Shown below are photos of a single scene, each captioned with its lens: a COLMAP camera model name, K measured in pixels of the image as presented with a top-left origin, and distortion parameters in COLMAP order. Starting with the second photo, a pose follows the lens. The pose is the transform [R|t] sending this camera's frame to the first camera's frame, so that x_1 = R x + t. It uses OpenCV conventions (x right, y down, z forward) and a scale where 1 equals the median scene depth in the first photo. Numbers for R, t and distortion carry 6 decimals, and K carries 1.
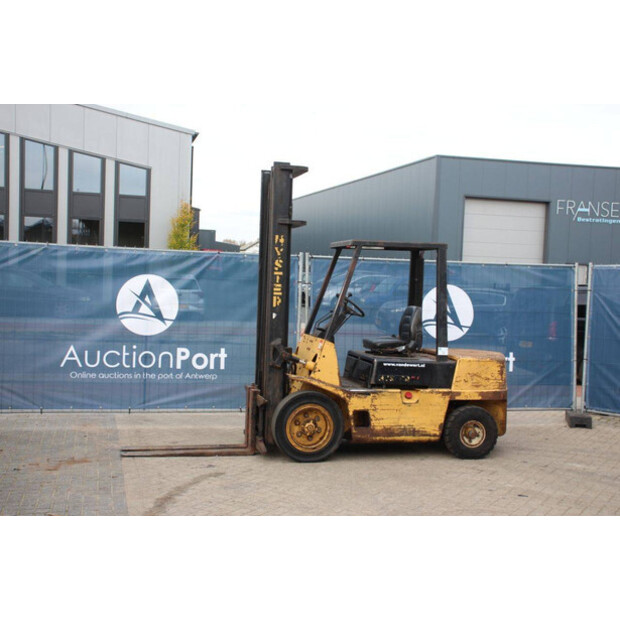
lens RADIAL K [[833.9, 0, 310.0], [0, 833.9, 310.0], [0, 0, 1]] dist [0.035088, 0.063096]
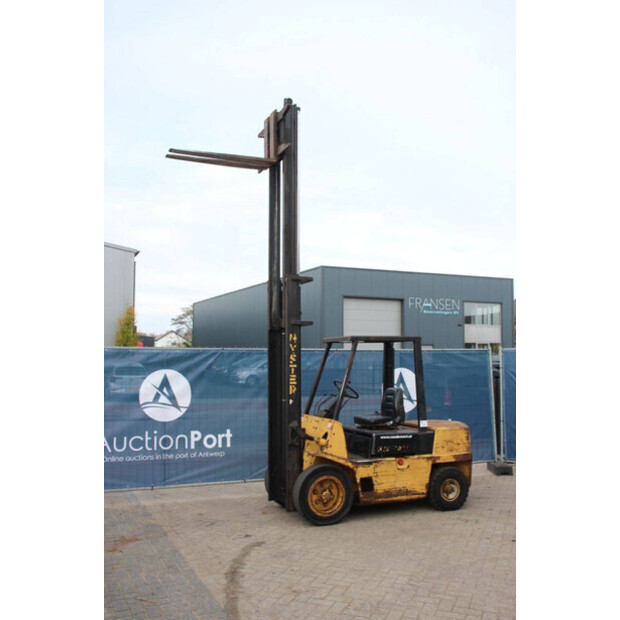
lens RADIAL K [[635.8, 0, 310.0], [0, 635.8, 310.0], [0, 0, 1]] dist [-0.100263, 0.172255]
pose [[0.985767, -0.022811, 0.166564, -0.158699], [0.041698, 0.992968, -0.110793, -0.020968], [-0.162866, 0.116161, 0.979786, 0.092947]]
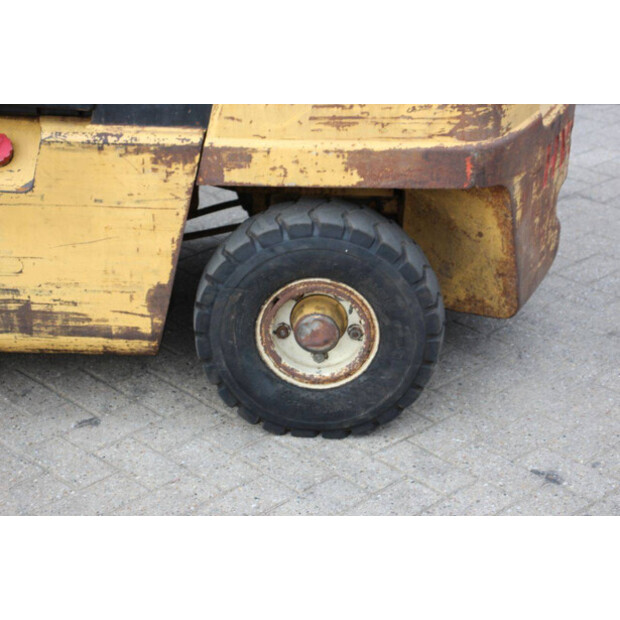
lens RADIAL K [[1446.2, 0, 310.0], [0, 1446.2, 310.0], [0, 0, 1]] dist [0.616611, 0.025682]
pose [[0.966046, 0.097648, -0.239206, 0.284238], [0.003586, 0.920675, 0.390314, -0.006113], [0.258344, -0.377919, 0.889064, 0.665672]]
